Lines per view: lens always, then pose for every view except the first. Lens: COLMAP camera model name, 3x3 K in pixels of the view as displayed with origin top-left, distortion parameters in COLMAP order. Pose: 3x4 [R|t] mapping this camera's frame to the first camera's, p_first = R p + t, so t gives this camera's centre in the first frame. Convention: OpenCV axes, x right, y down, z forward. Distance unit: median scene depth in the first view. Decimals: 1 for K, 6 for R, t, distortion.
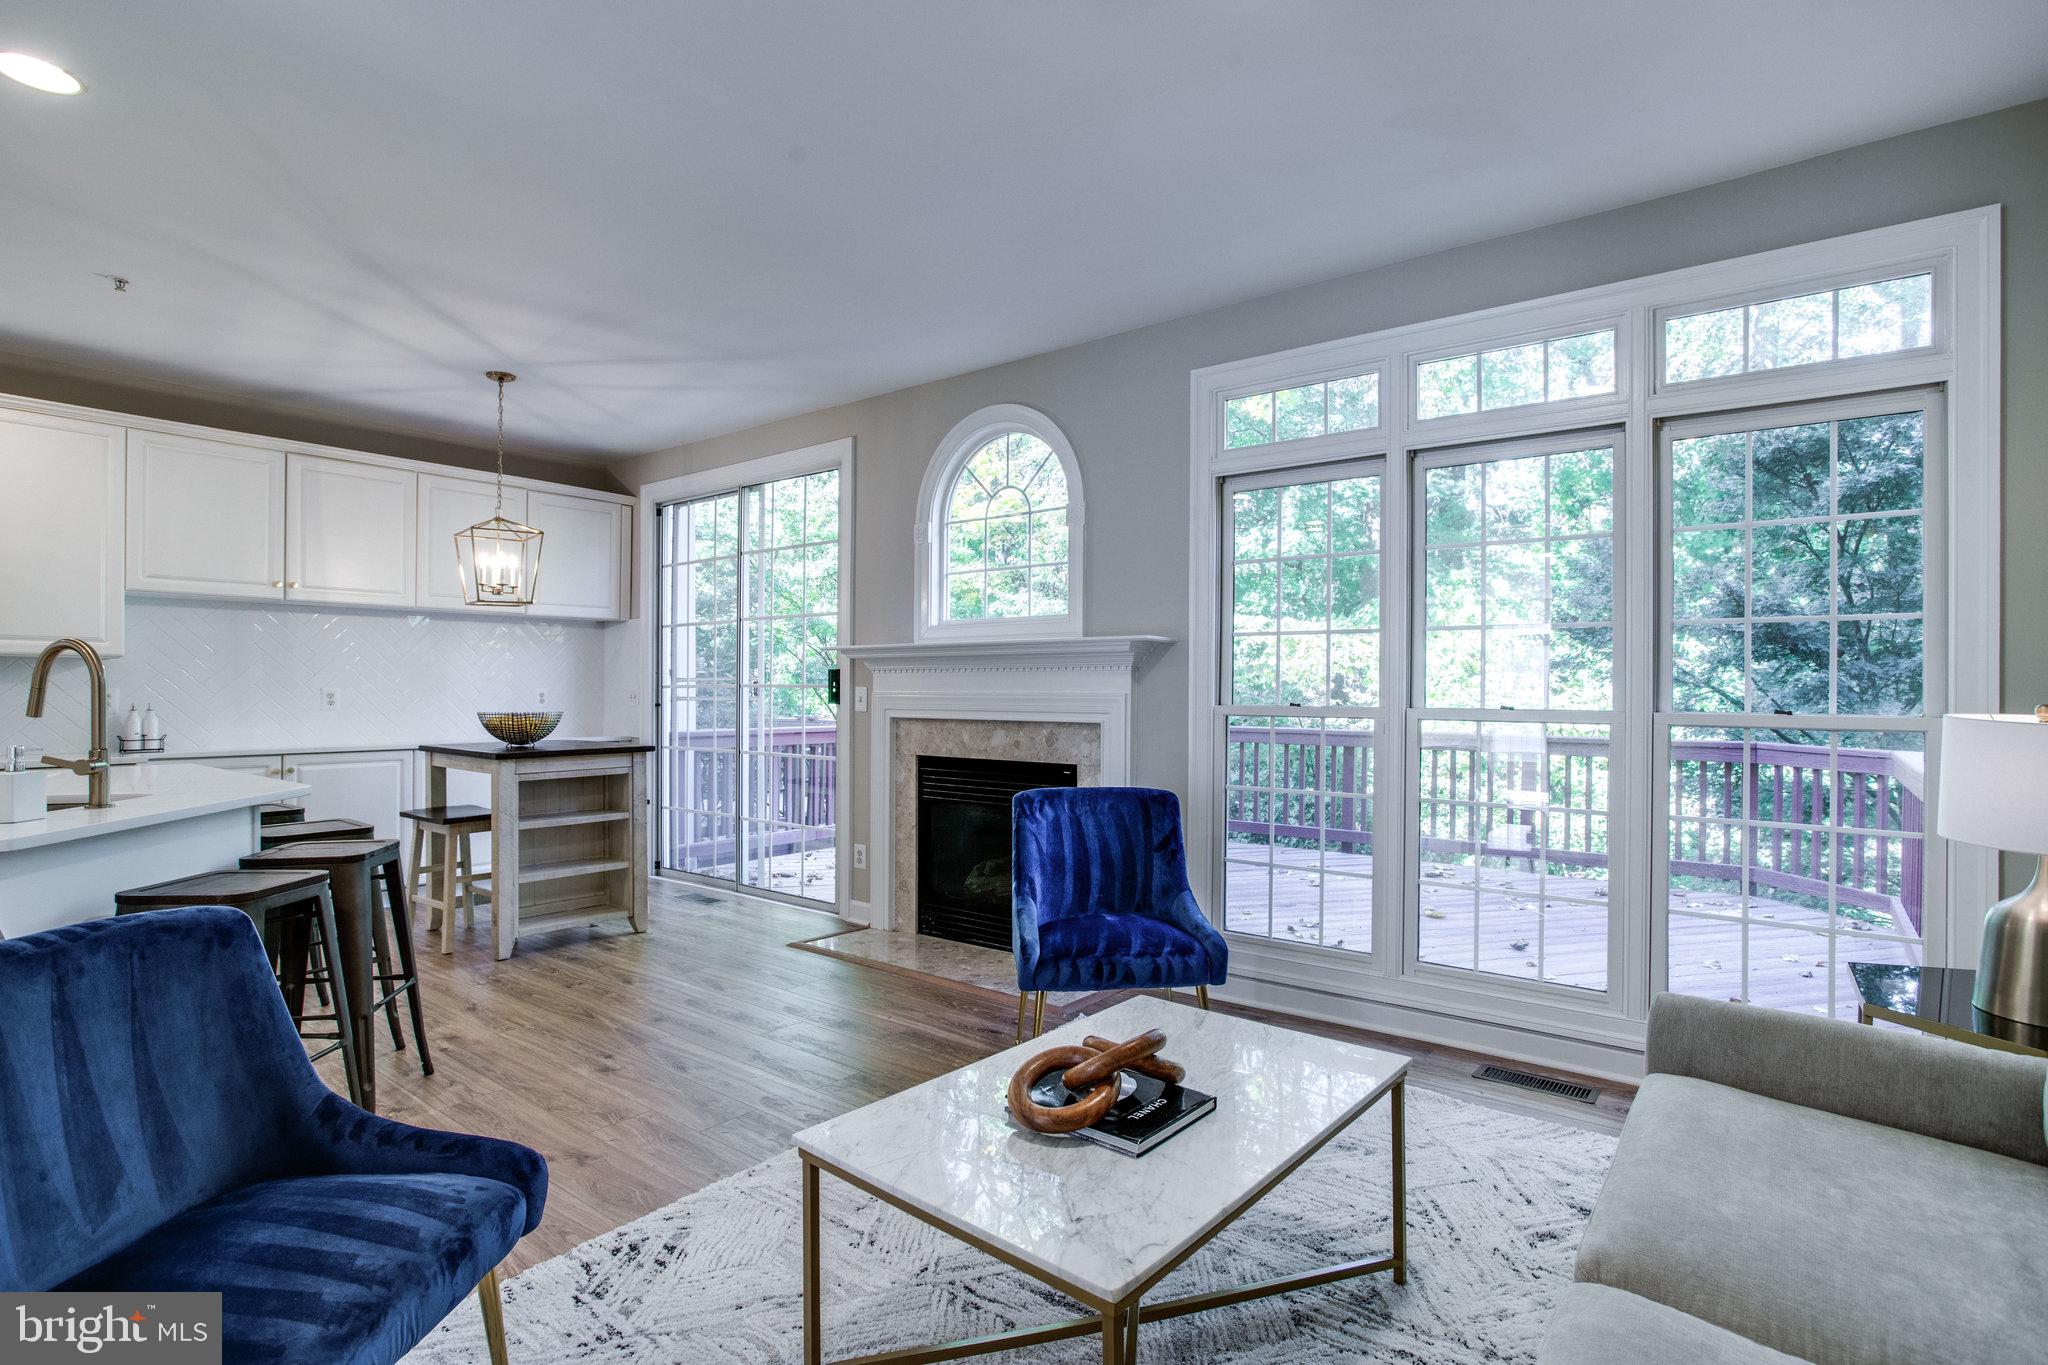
lens RADIAL K [[995.6, 0, 1032.8], [0, 995.6, 665.8], [0, 0, 1]] dist [-0.043128, 0.007052]
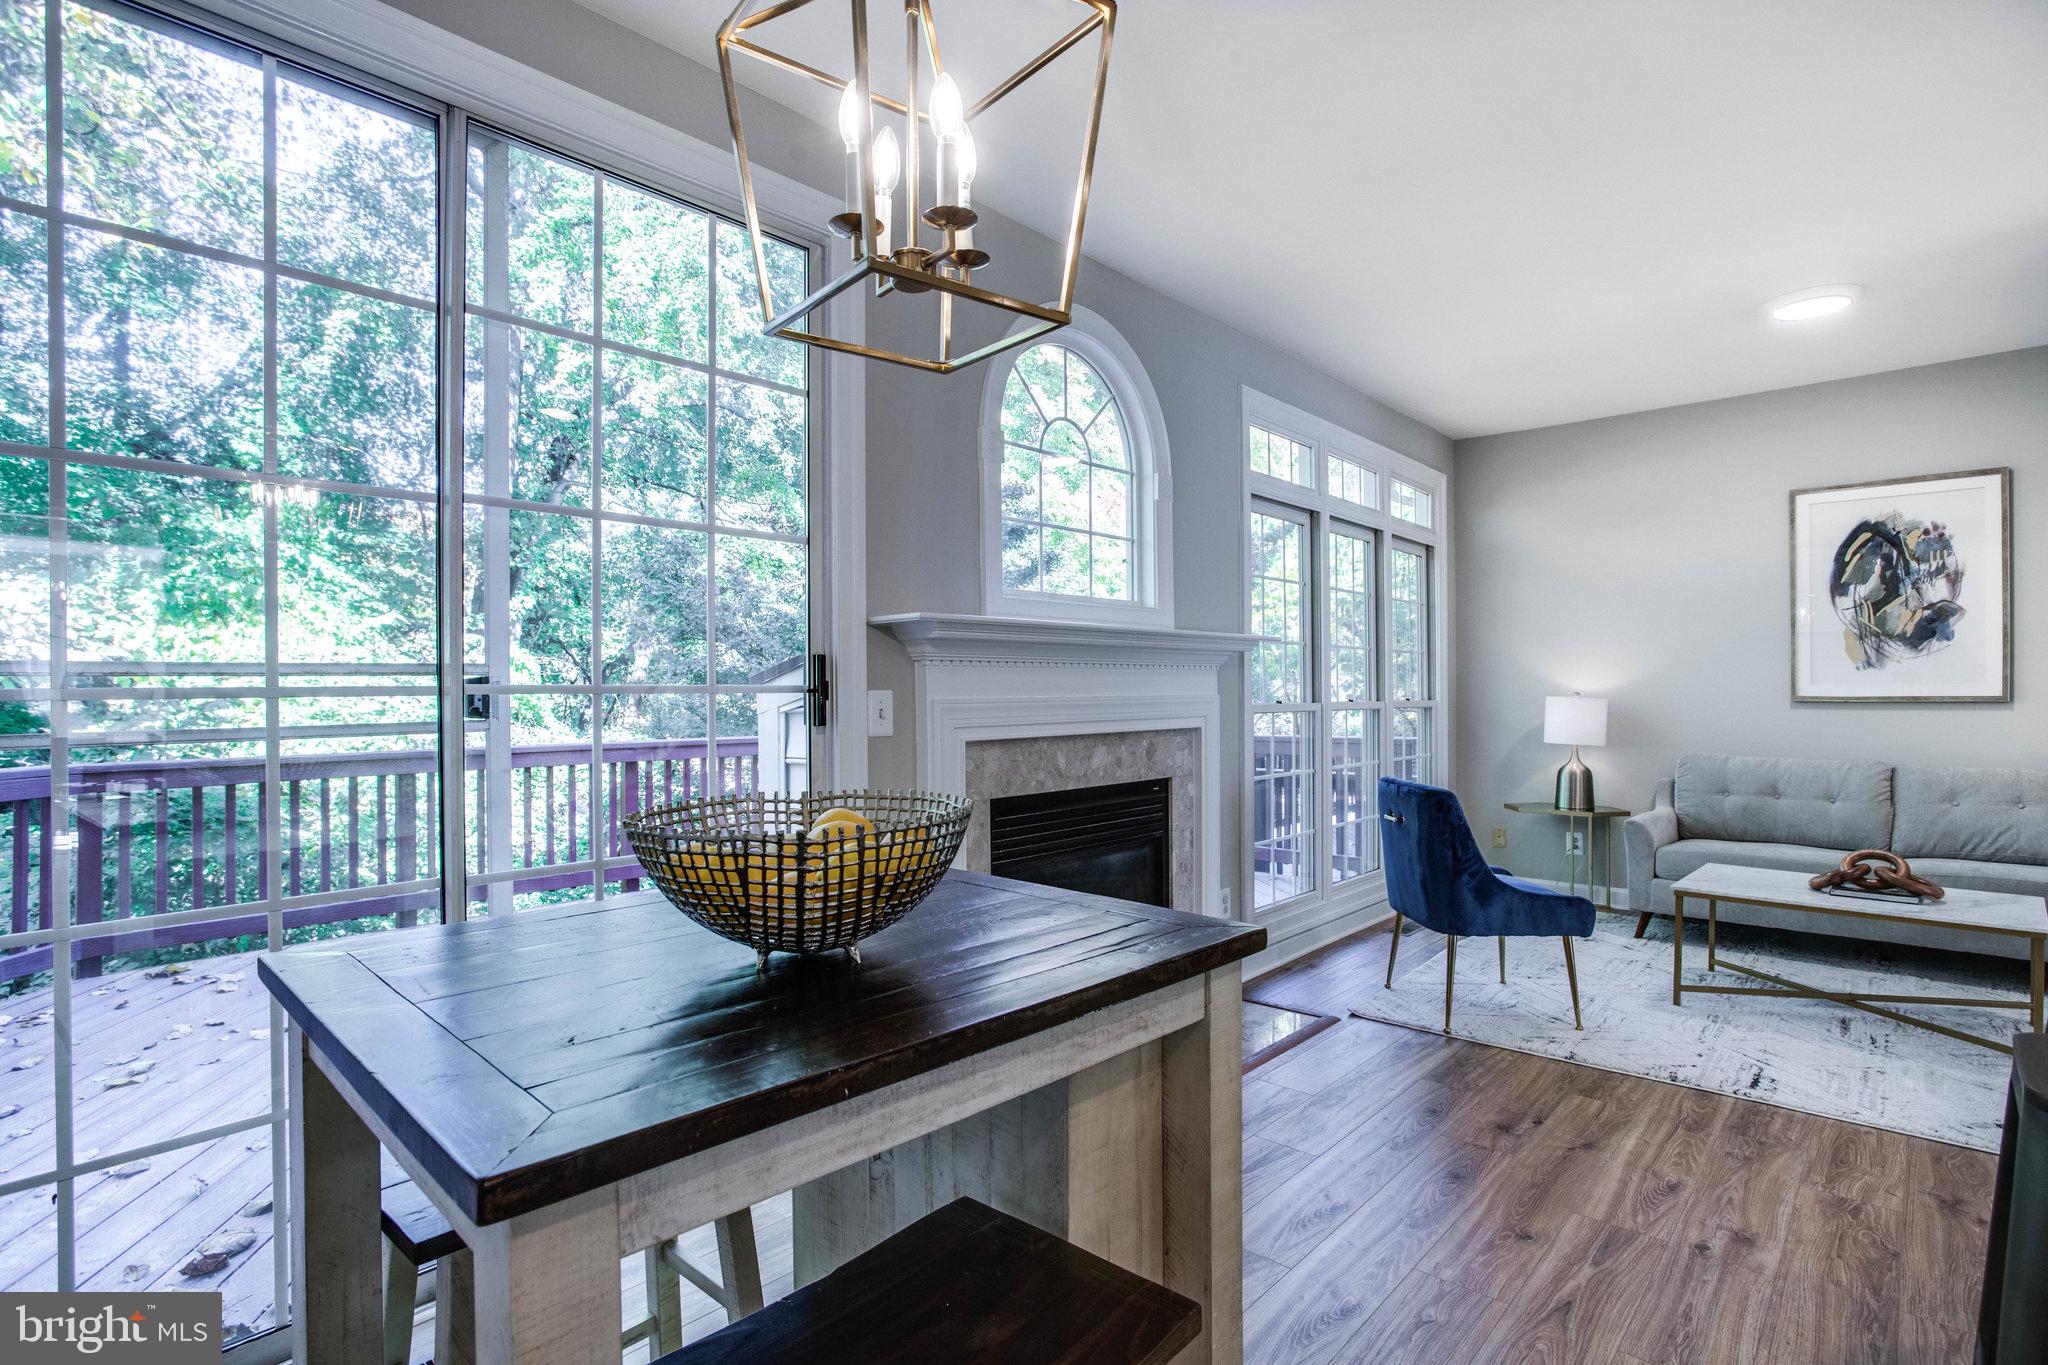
lens RADIAL K [[995.6, 0, 1002.9], [0, 995.6, 701.9], [0, 0, 1]] dist [-0.043128, 0.007052]
pose [[0.099409, -0.015966, 0.994919, -0.823720], [-0.024525, 0.999528, 0.018491, 0.019413], [-0.994744, -0.026239, 0.098971, 1.037302]]
